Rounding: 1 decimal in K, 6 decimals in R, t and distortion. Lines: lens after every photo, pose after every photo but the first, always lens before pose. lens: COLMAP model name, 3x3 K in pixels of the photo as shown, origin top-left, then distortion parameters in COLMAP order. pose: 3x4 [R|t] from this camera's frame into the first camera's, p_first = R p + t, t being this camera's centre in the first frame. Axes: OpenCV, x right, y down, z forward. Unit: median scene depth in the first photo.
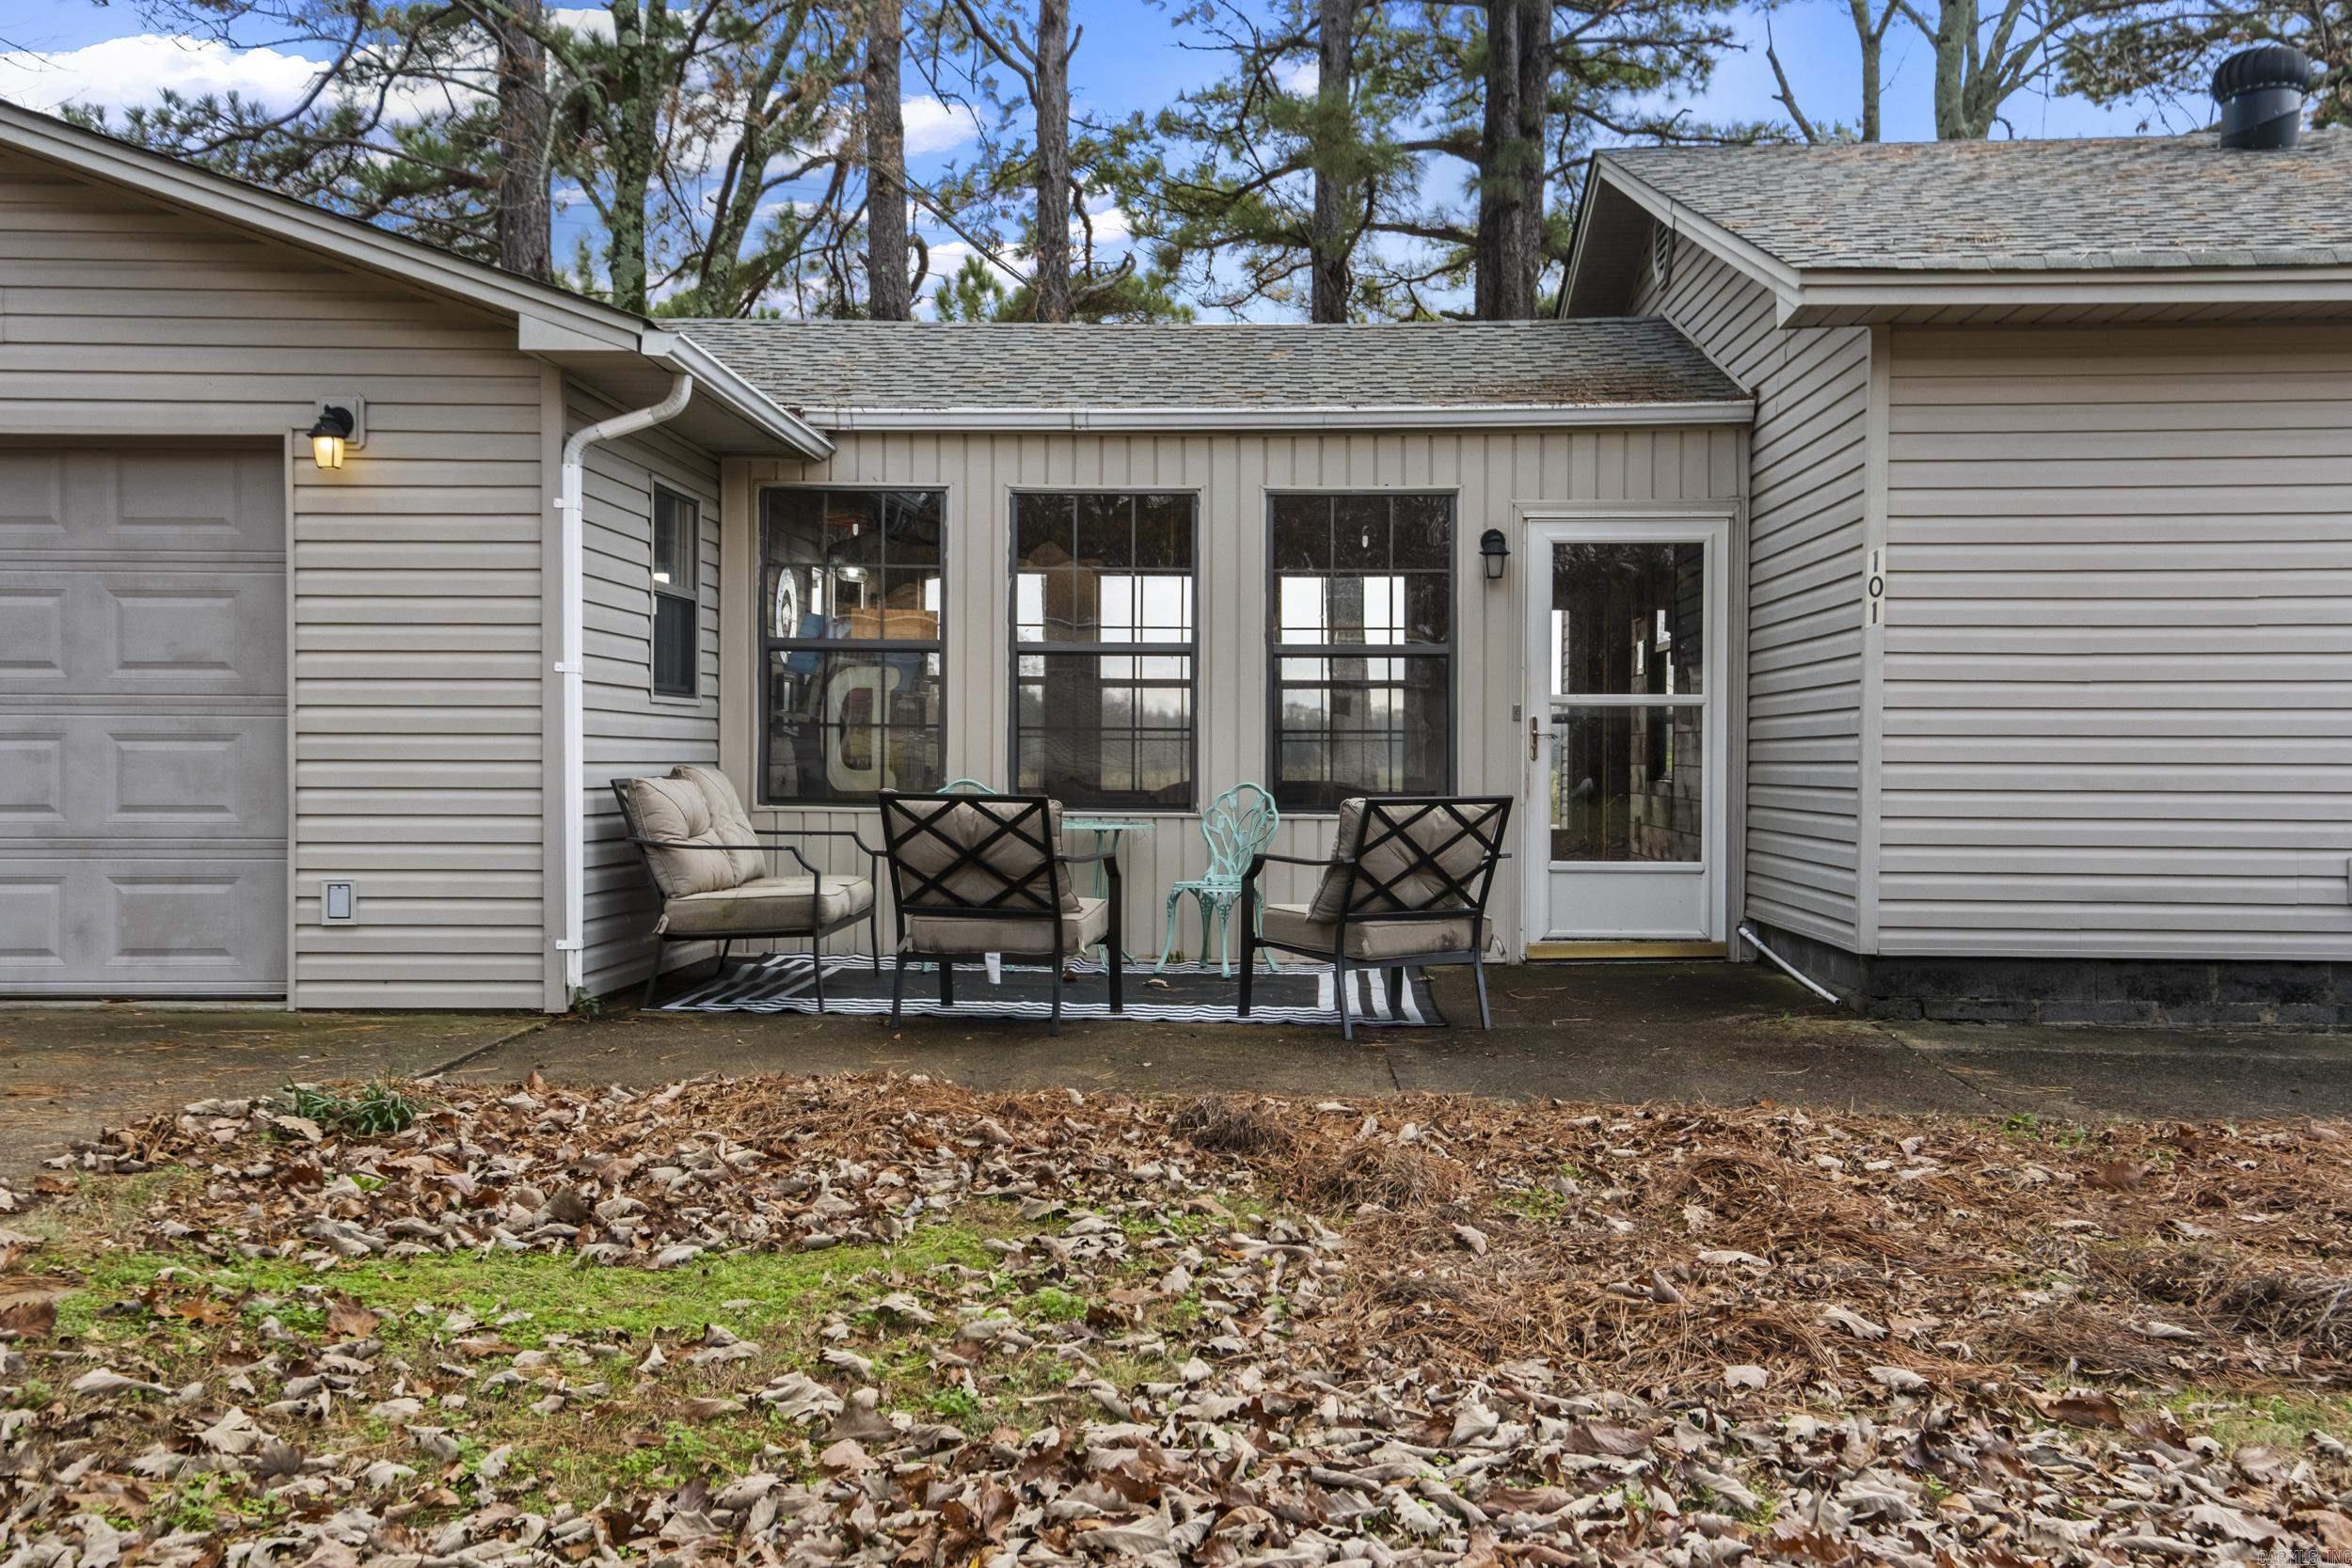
lens RADIAL K [[2461.3, 0, 1176.0], [0, 2461.3, 784.0], [0, 0, 1]] dist [-0.003091, -0.001012]
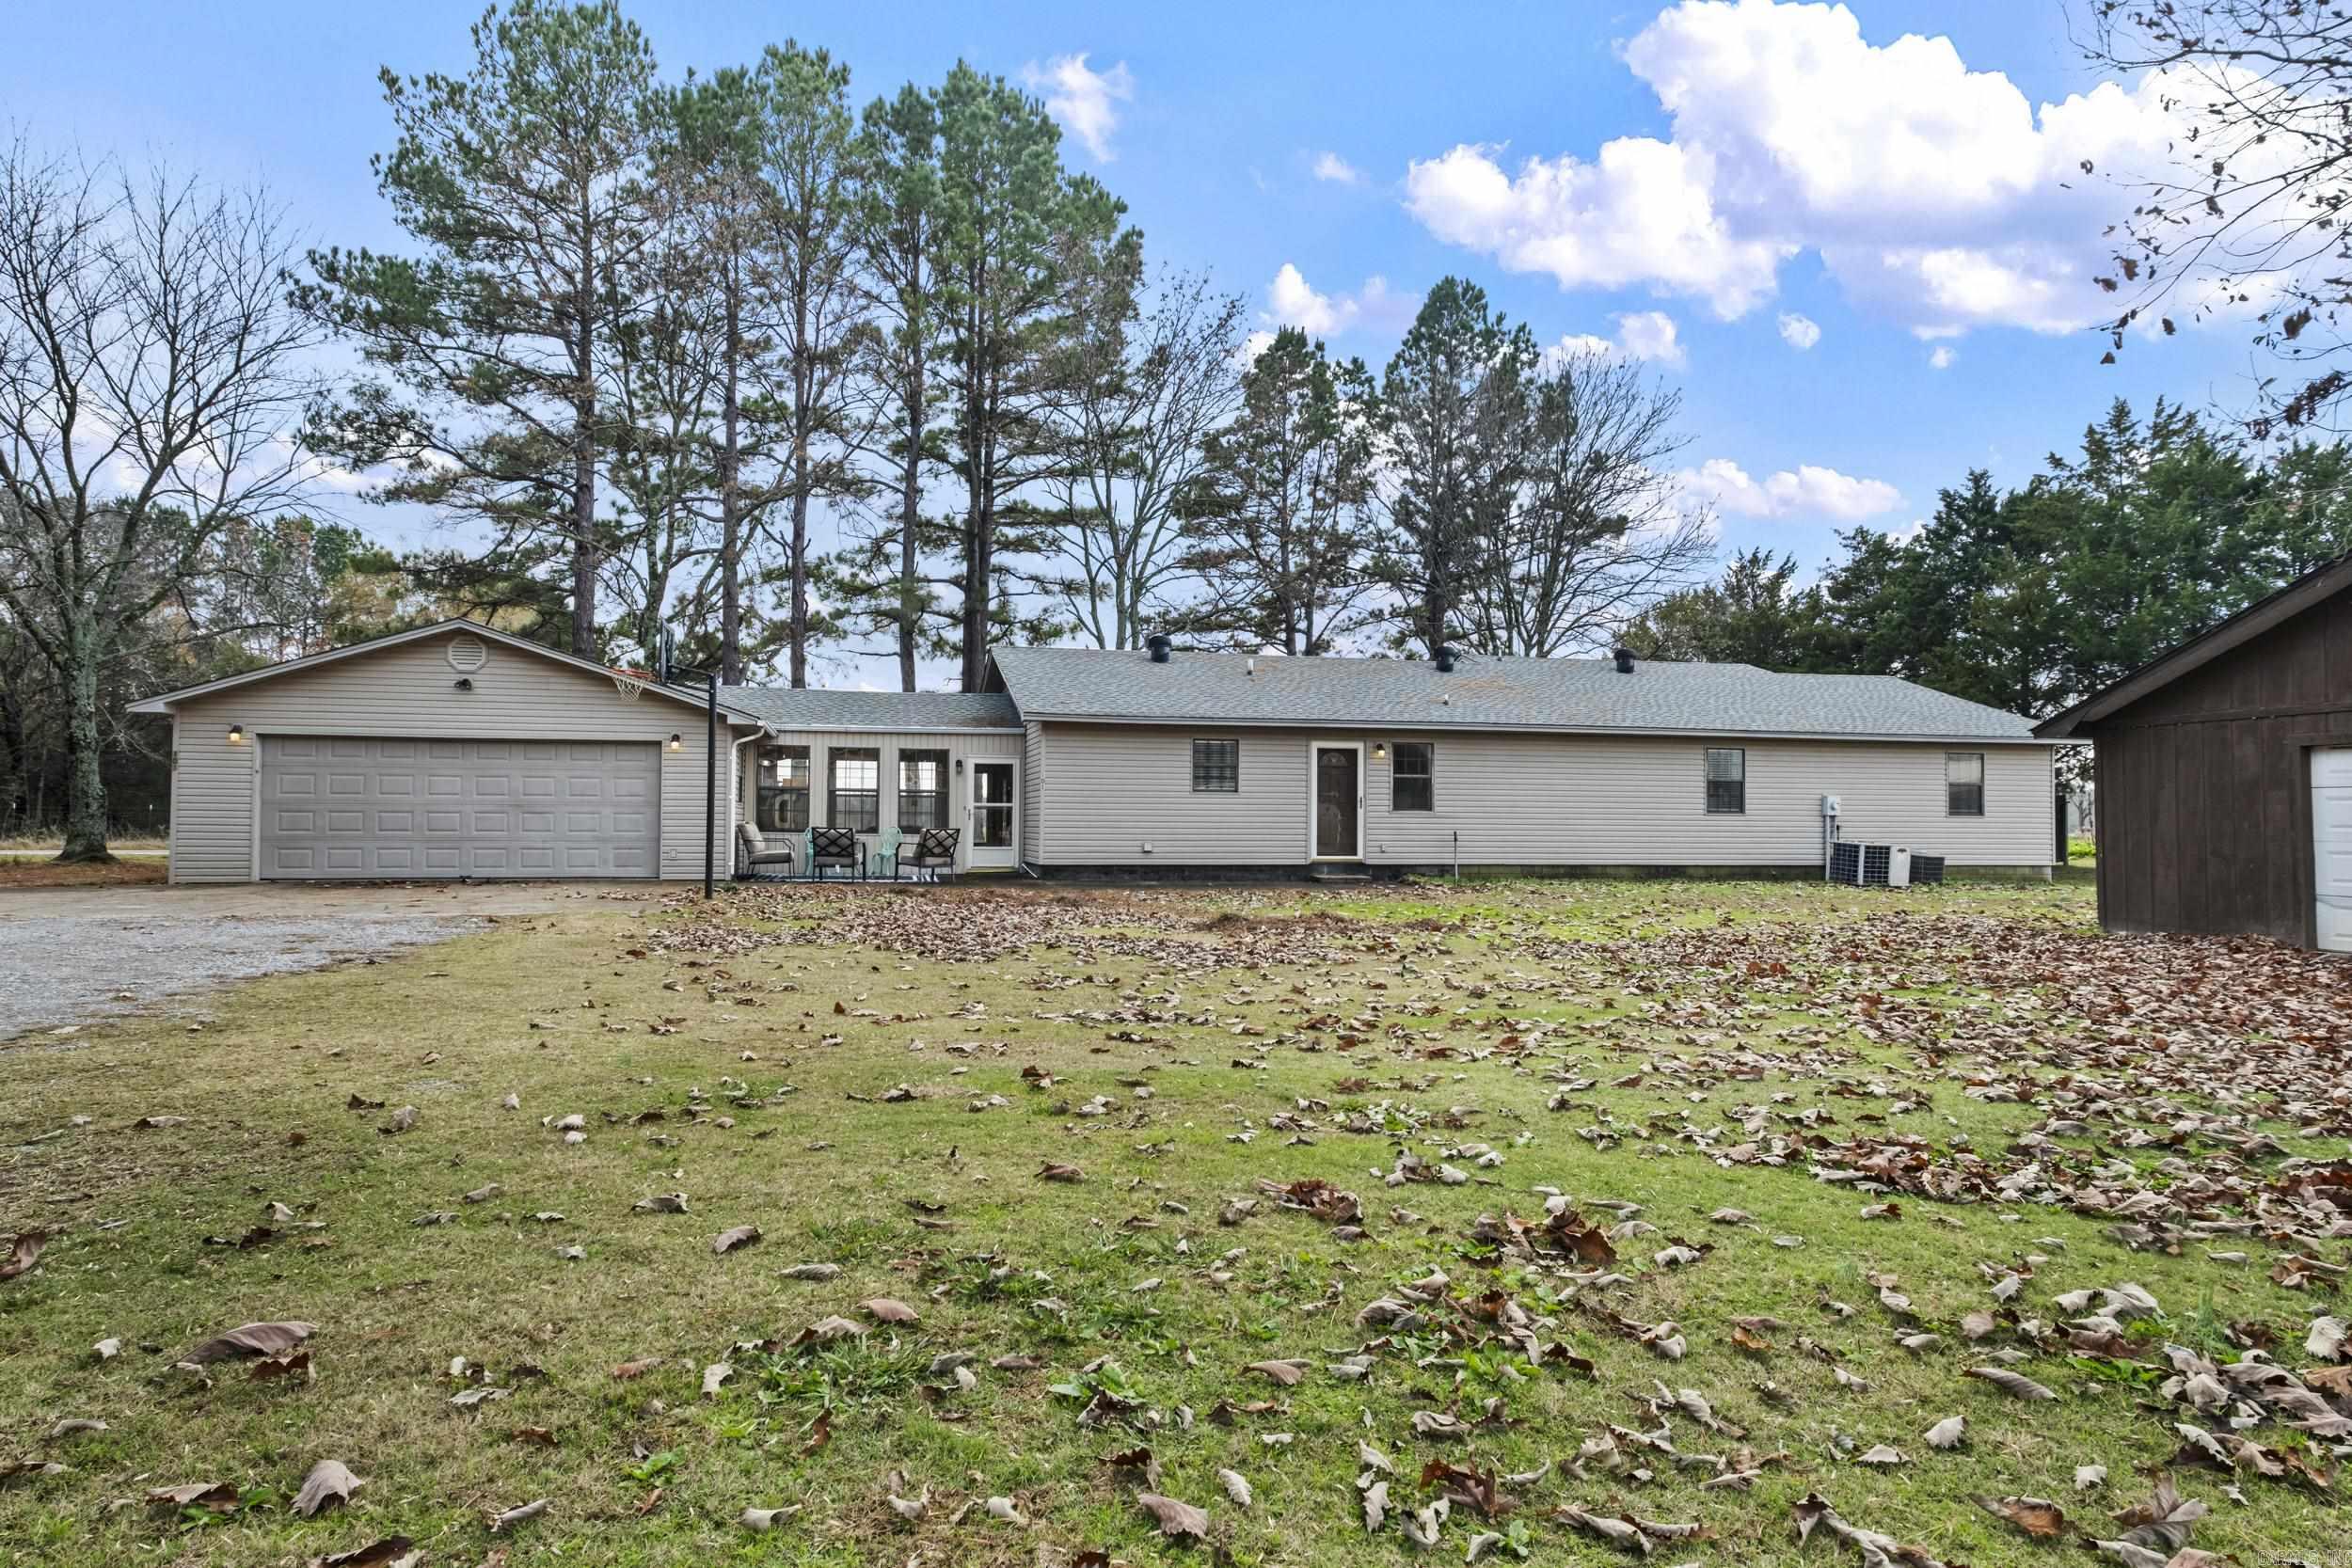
lens RADIAL K [[1385.8, 0, 1176.0], [0, 1385.8, 784.0], [0, 0, 1]] dist [-0.002866, -0.000094]
pose [[0.965049, 0.009613, 0.261891, -0.112568], [-0.000645, 0.999411, -0.034308, 0.008162], [-0.262067, 0.032940, 0.964487, -1.199664]]
